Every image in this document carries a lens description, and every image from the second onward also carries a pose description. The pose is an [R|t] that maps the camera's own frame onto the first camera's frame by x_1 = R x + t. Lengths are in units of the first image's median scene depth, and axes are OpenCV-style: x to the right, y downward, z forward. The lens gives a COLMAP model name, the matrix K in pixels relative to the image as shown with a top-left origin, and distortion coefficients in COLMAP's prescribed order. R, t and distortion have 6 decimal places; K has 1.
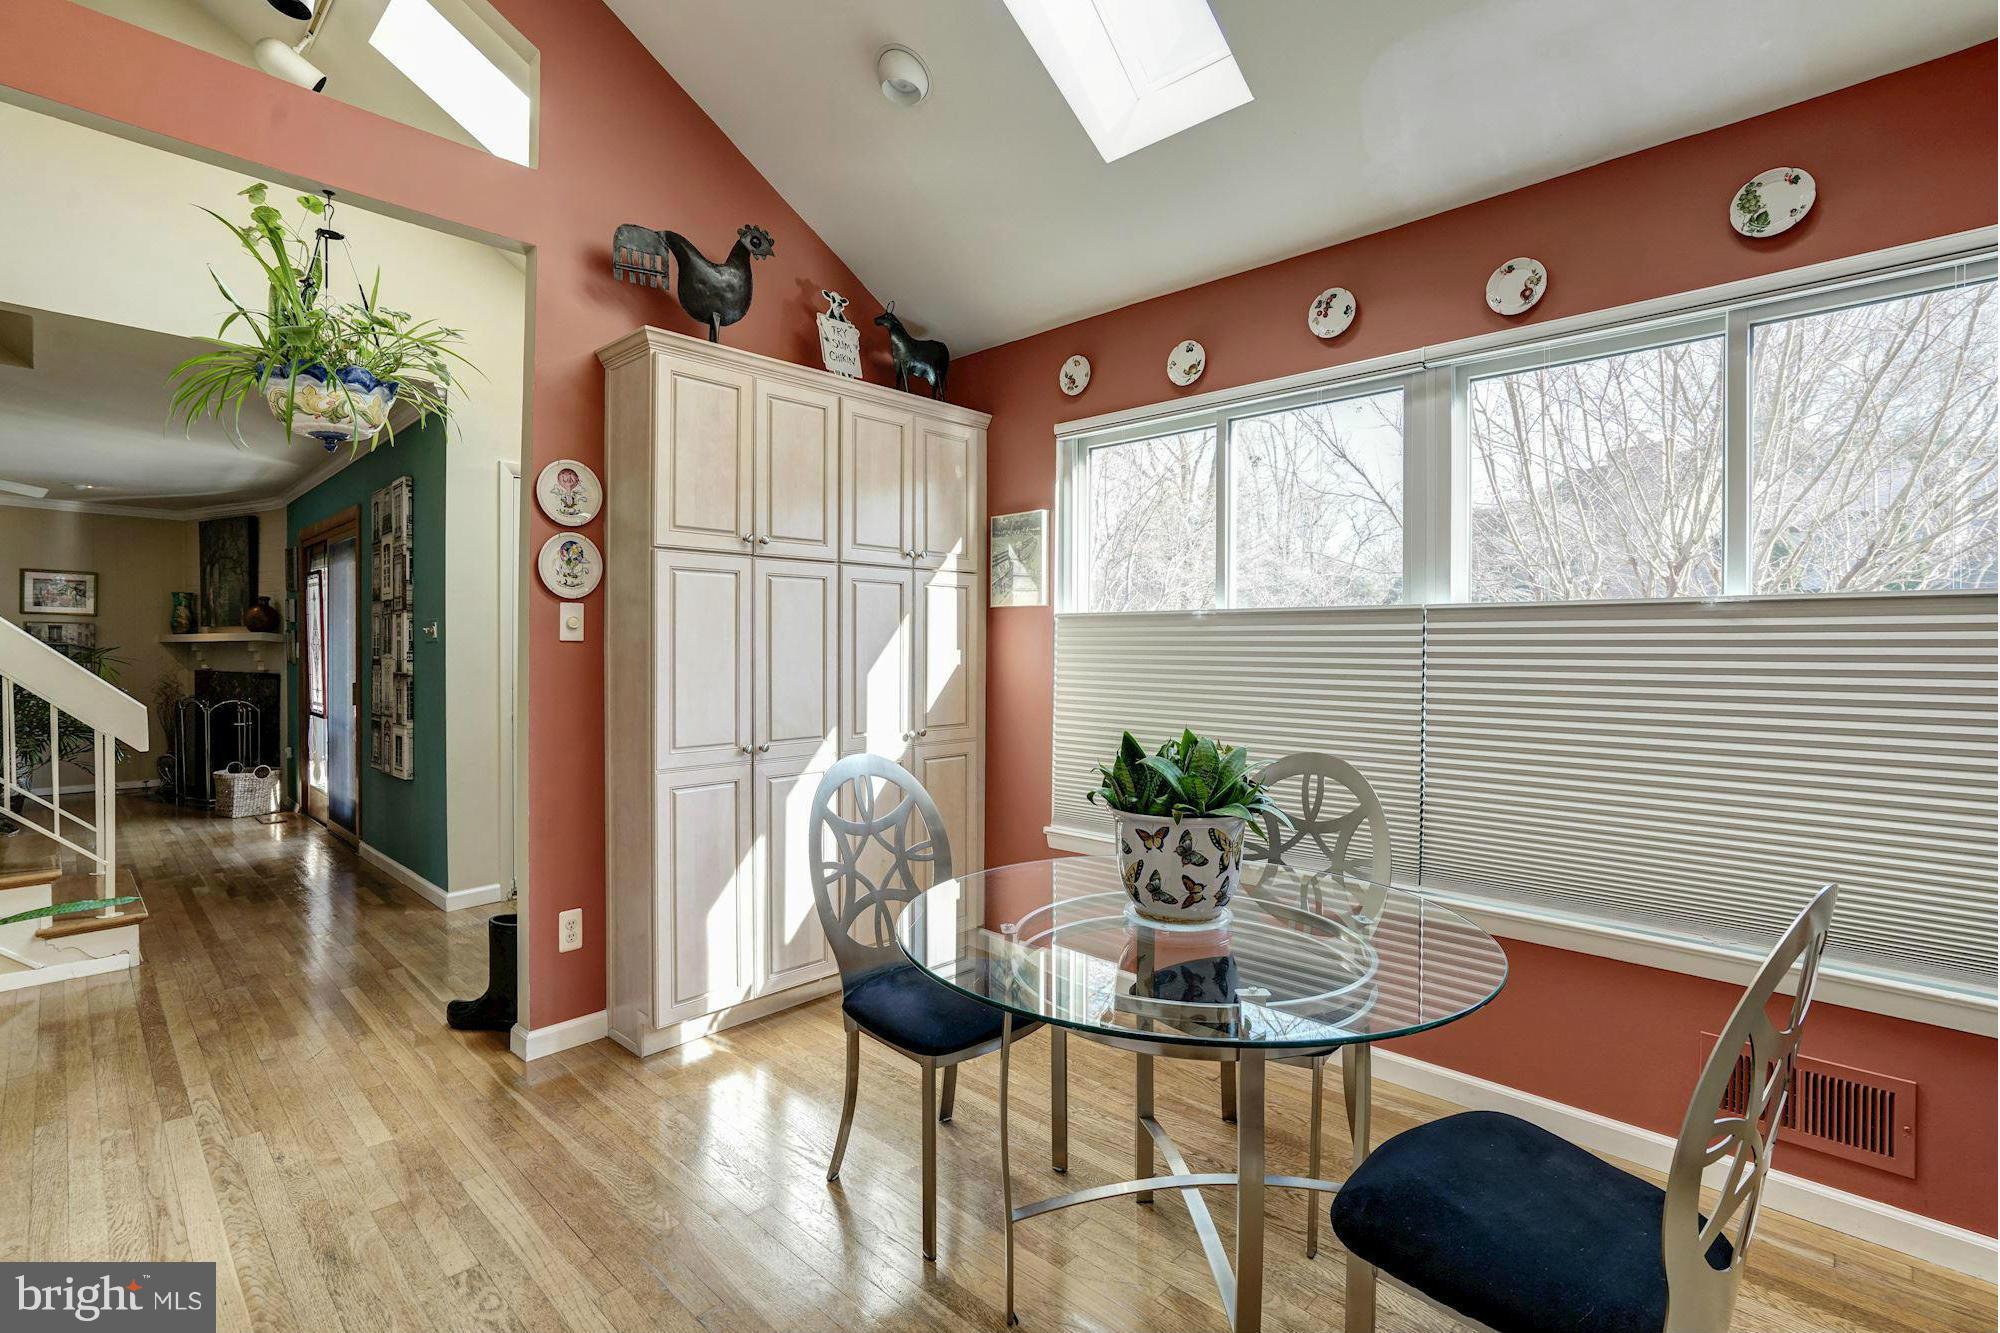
lens RADIAL K [[922.0, 0, 980.3], [0, 922.0, 657.9], [0, 0, 1]] dist [-0.058907, 0.026058]
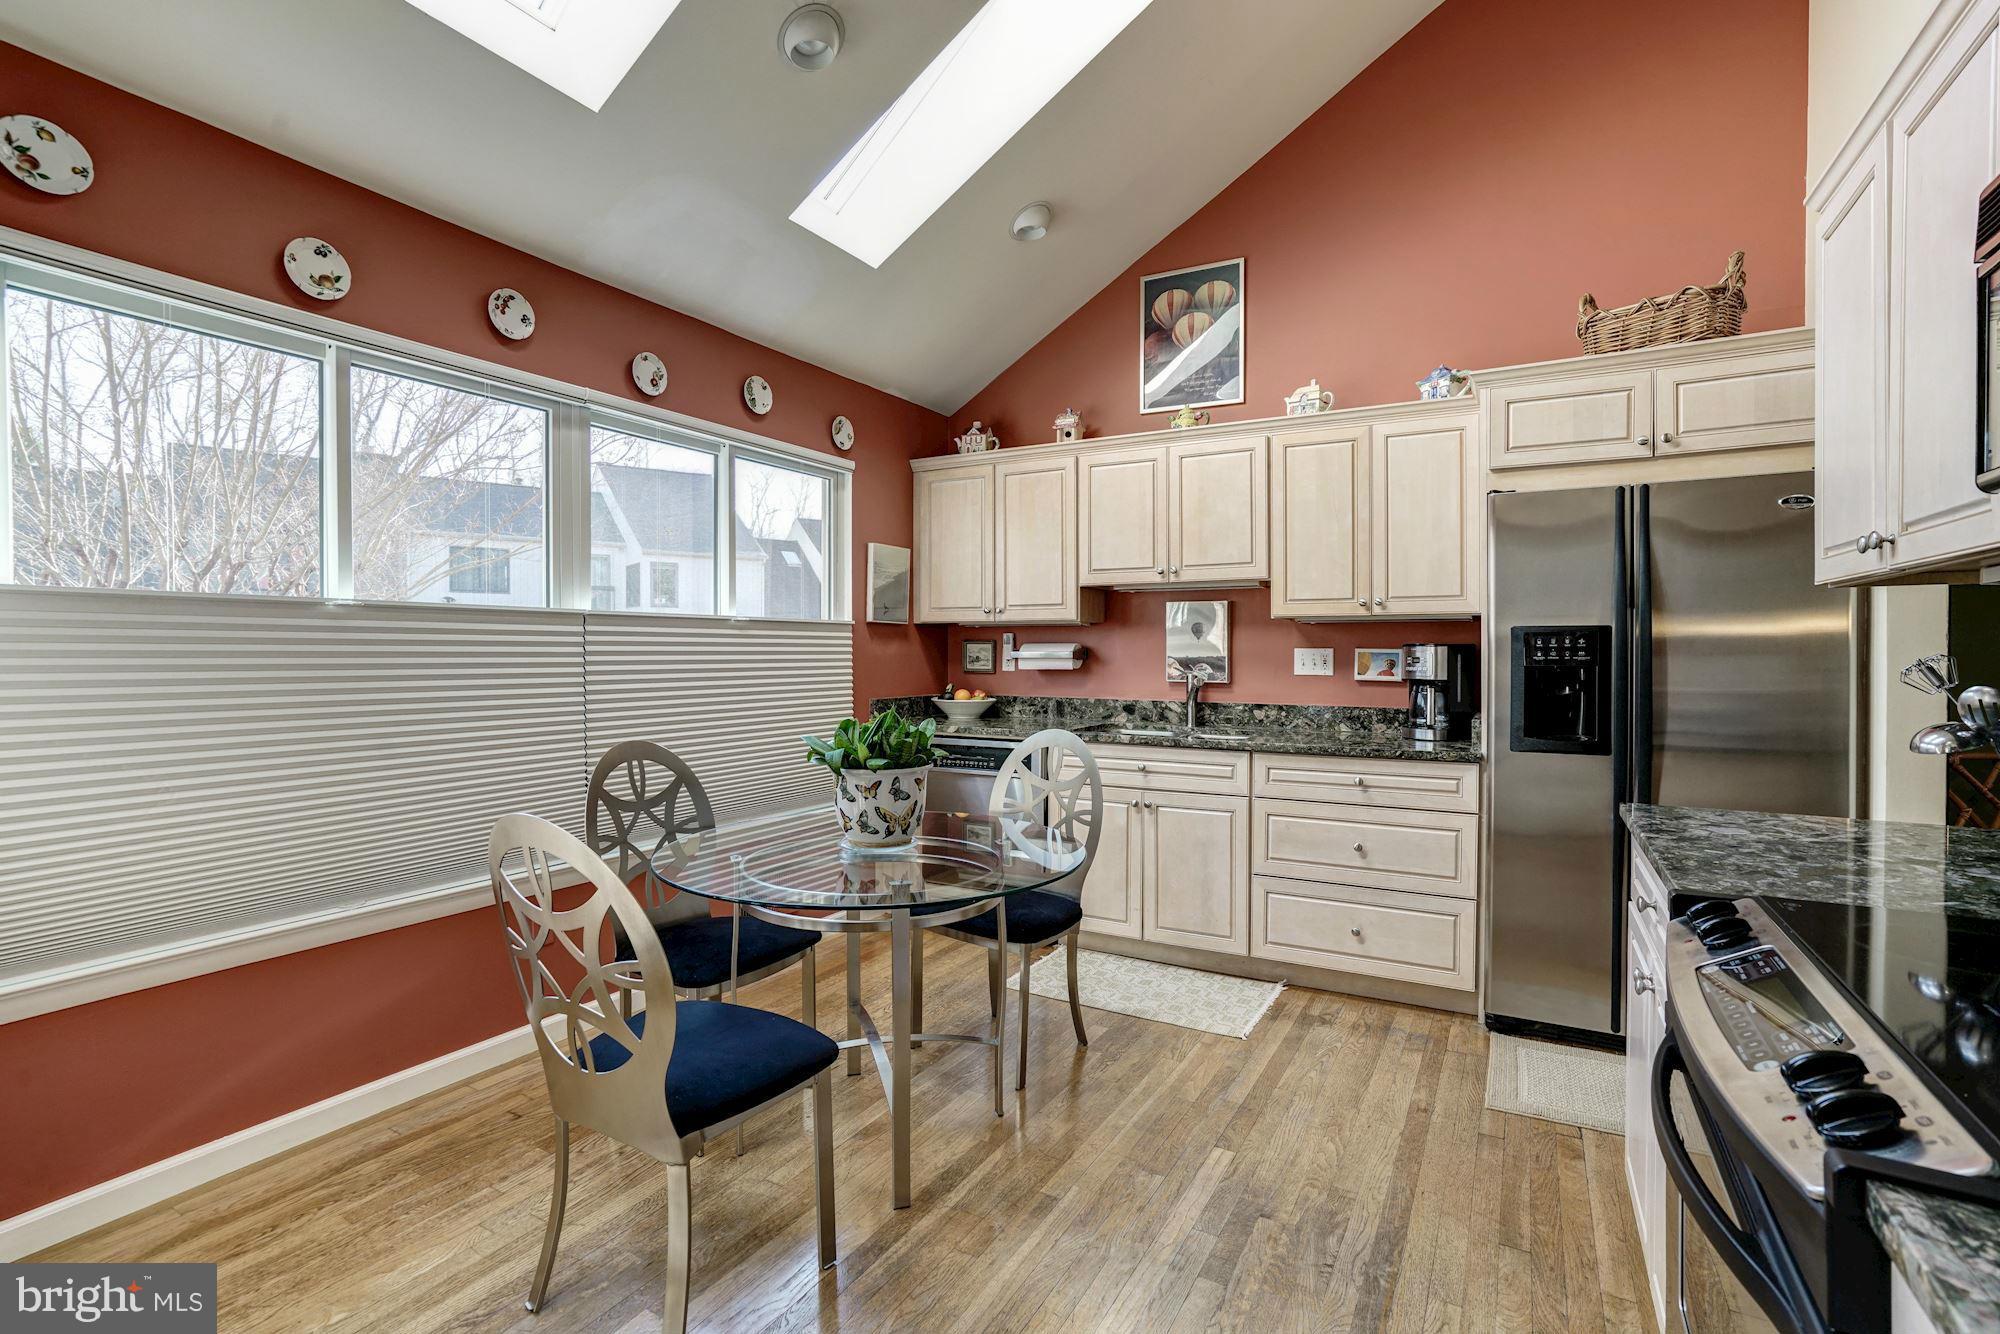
lens RADIAL K [[962.5, 0, 1000.0], [0, 962.5, 667.0], [0, 0, 1]] dist [-0.037155, 0.000061]
pose [[-0.283080, -0.018615, 0.958916, -0.896774], [0.007992, 0.999731, 0.021767, -0.010353], [-0.959063, 0.013825, -0.282855, 0.906531]]
